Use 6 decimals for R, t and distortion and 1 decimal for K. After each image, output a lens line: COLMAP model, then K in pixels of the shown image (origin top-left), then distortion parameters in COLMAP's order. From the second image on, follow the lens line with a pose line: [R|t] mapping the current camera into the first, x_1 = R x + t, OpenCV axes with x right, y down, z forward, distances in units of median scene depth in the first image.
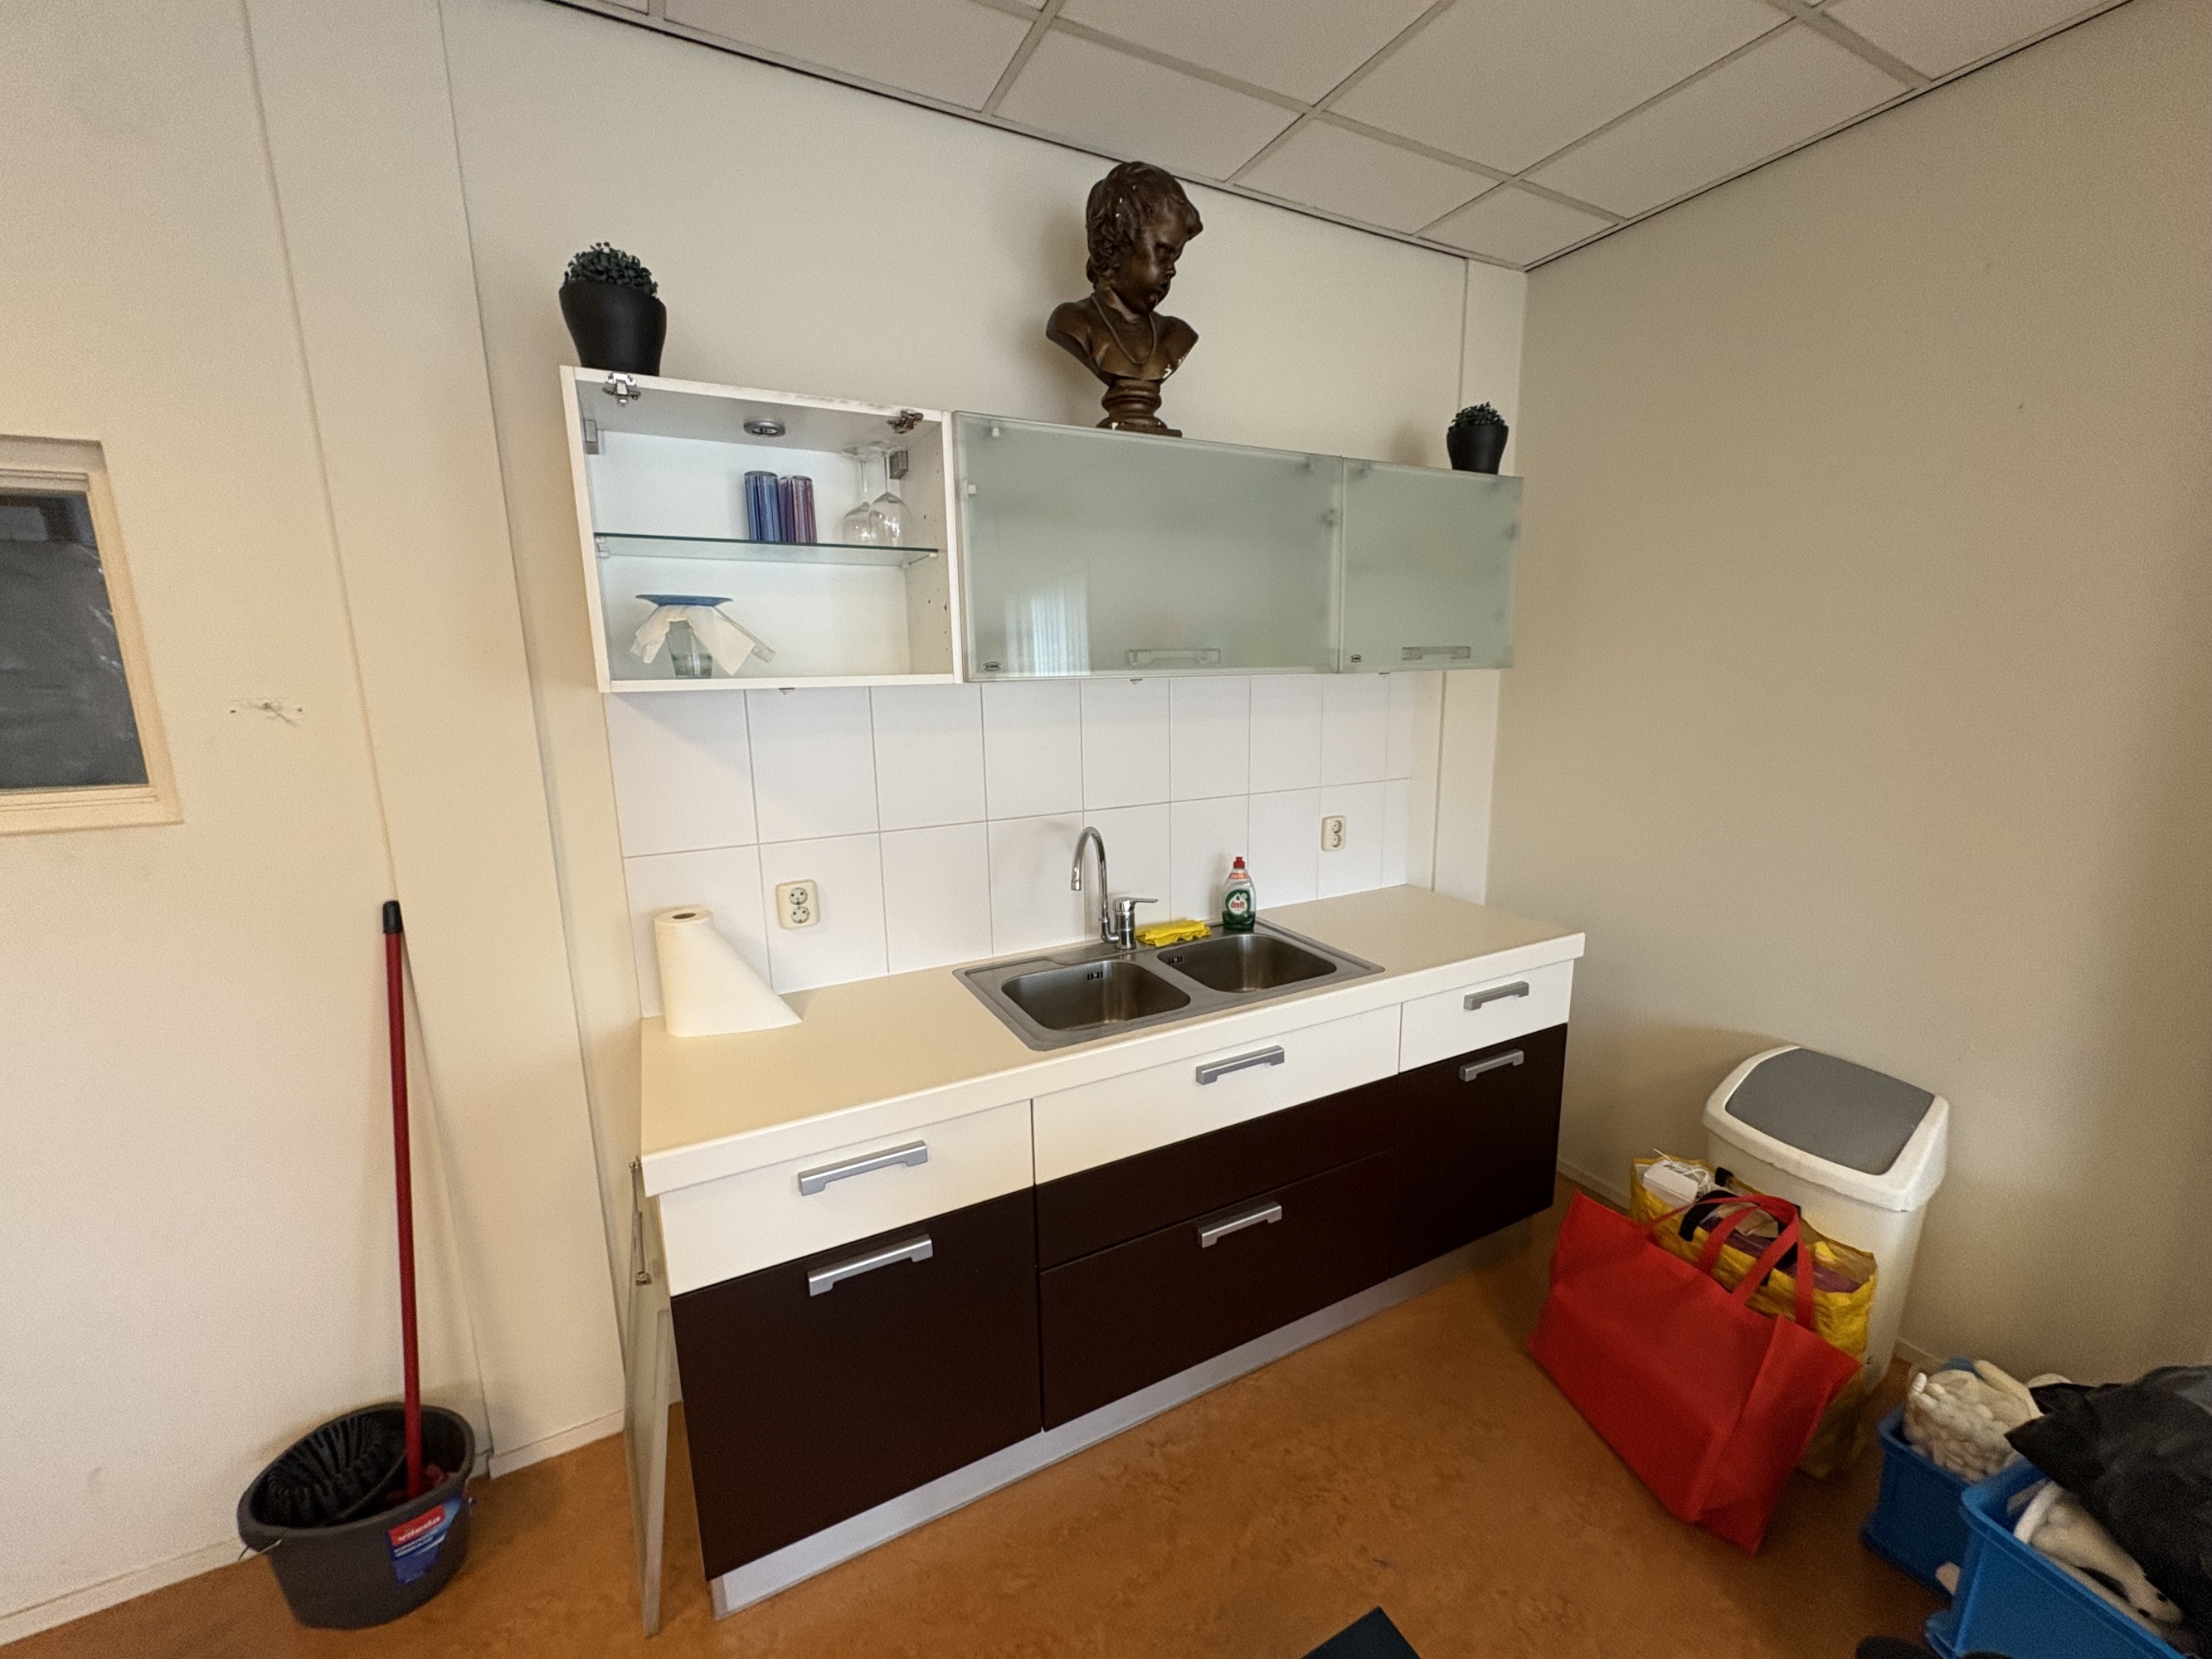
lens RADIAL K [[882.9, 0, 1099.9], [0, 882.9, 835.7], [0, 0, 1]] dist [0.000385, 0.000104]
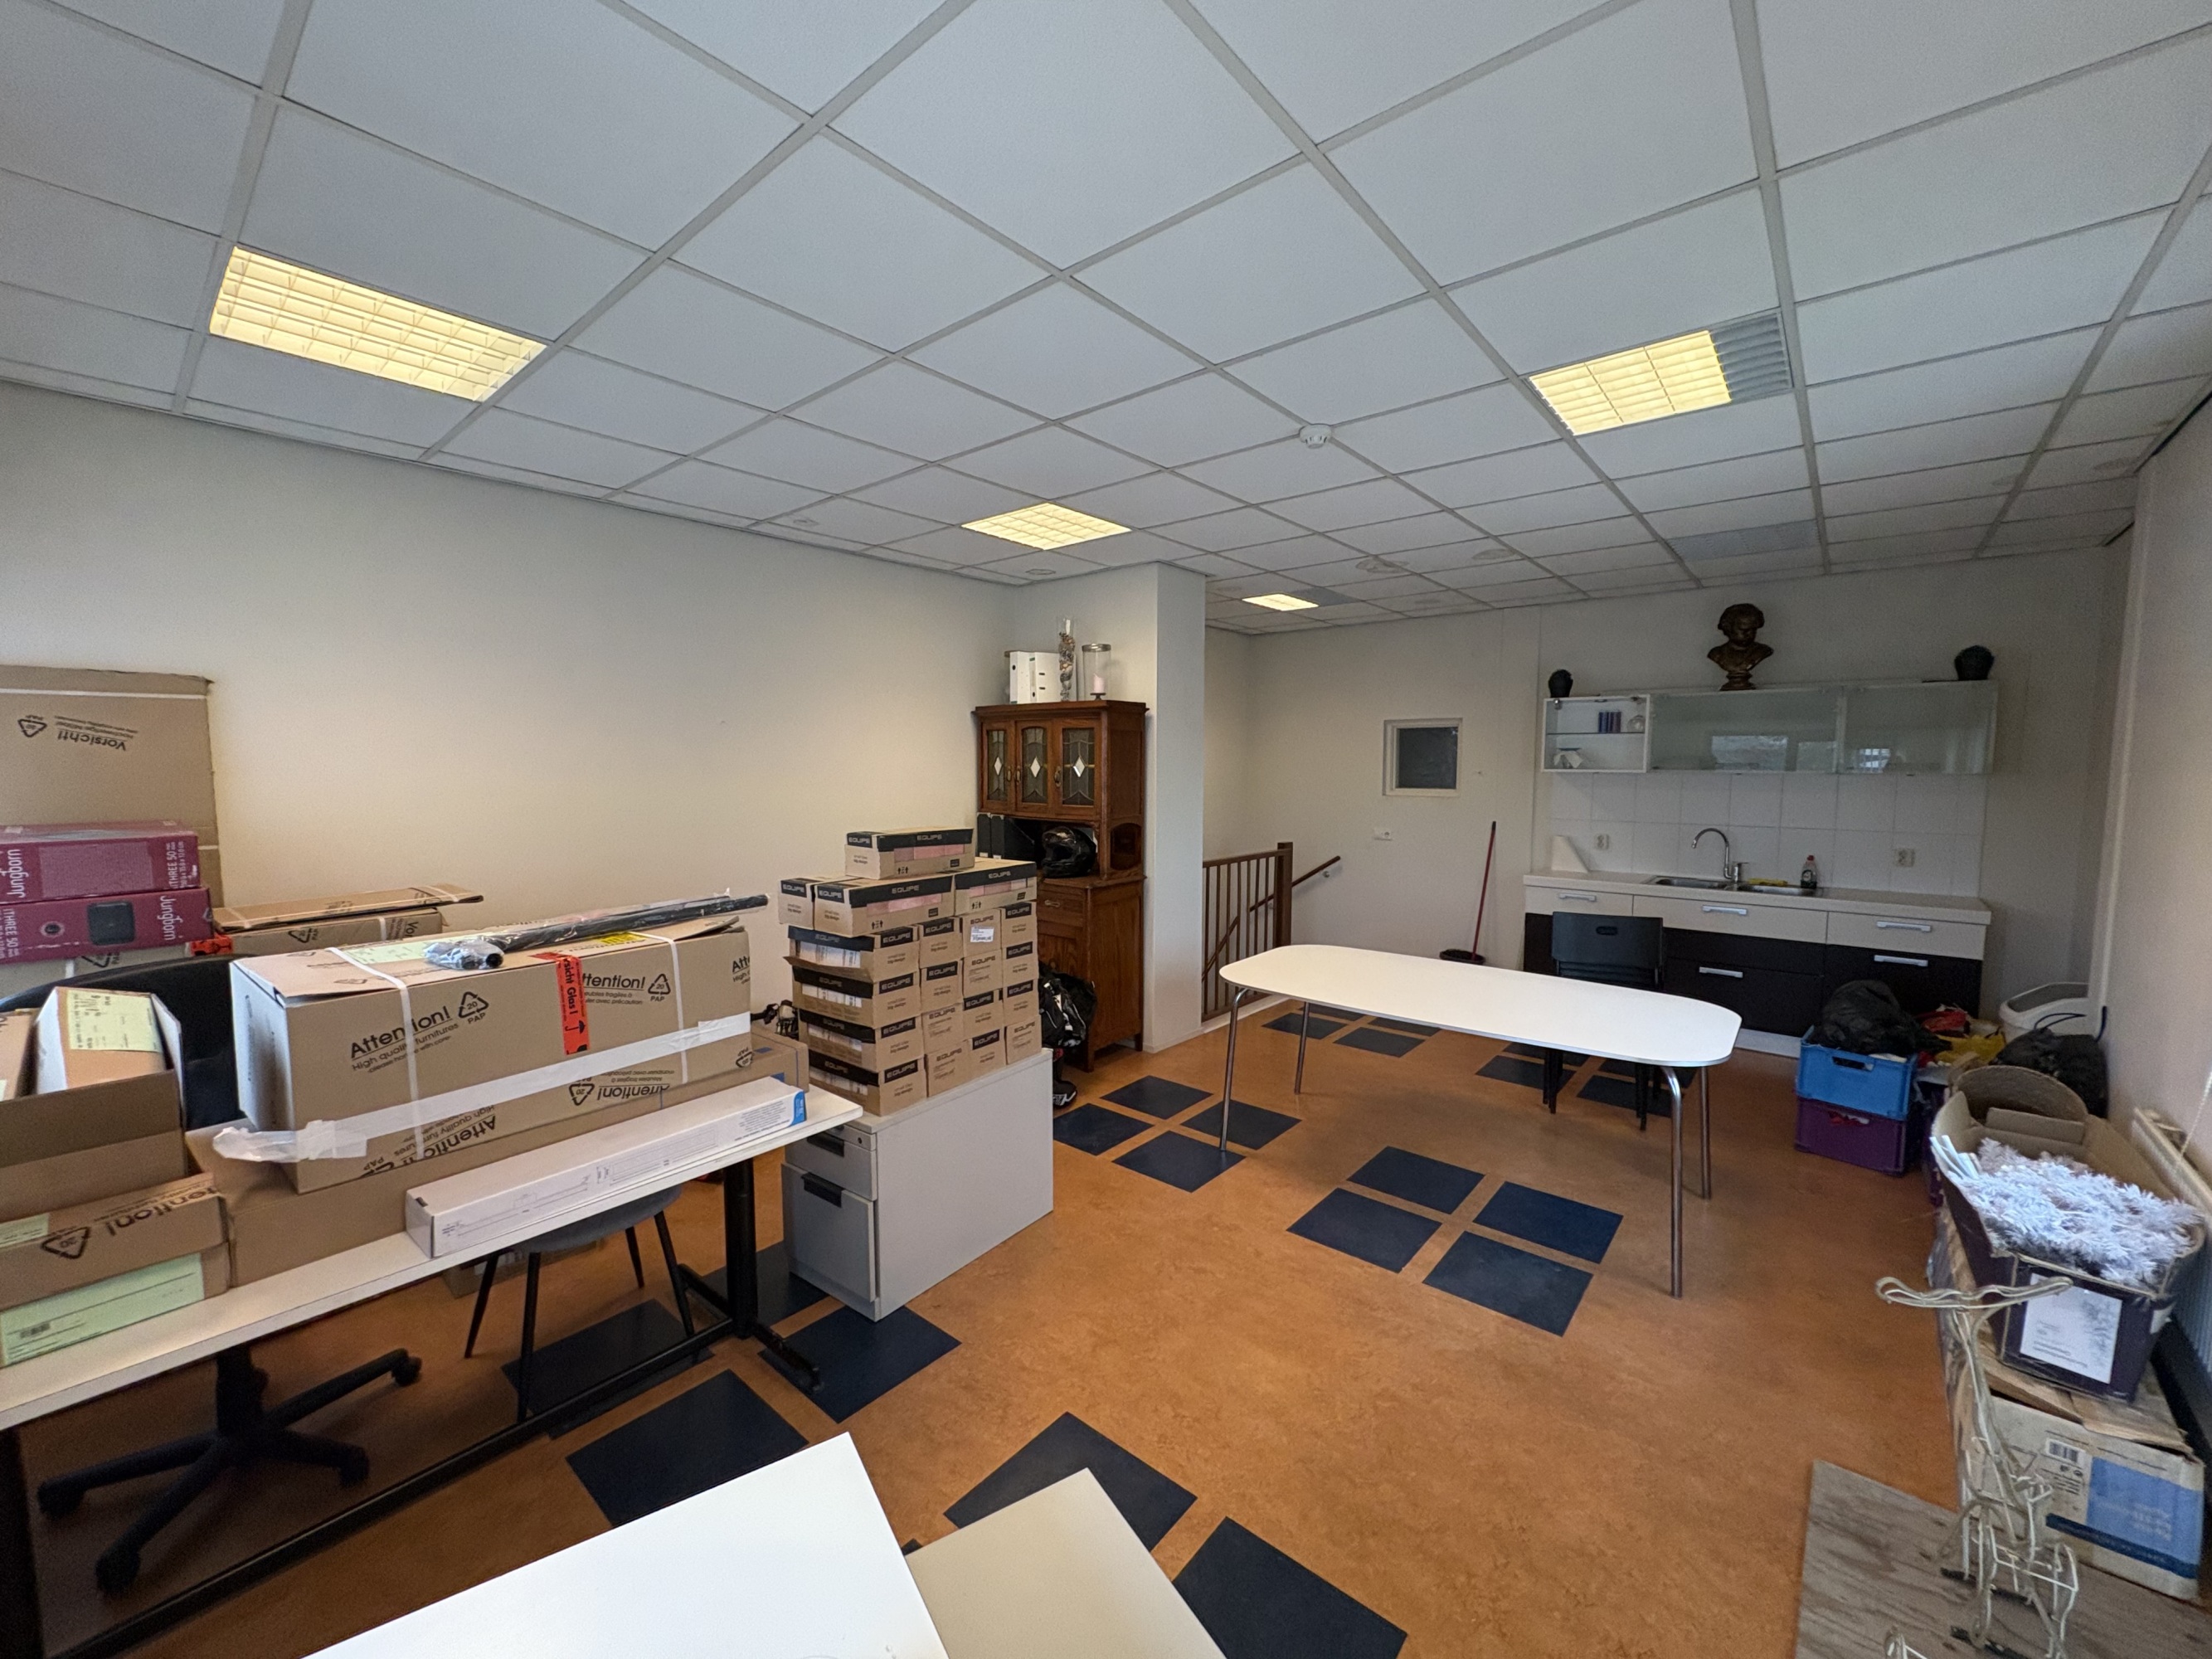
lens RADIAL K [[882.9, 0, 1100.1], [0, 882.9, 834.0], [0, 0, 1]] dist [0.000385, 0.000104]
pose [[0.367670, 0.090128, -0.925579, 1.994516], [-0.189136, 0.981738, 0.020465, 0.337627], [0.910520, 0.167535, 0.378002, -1.894182]]
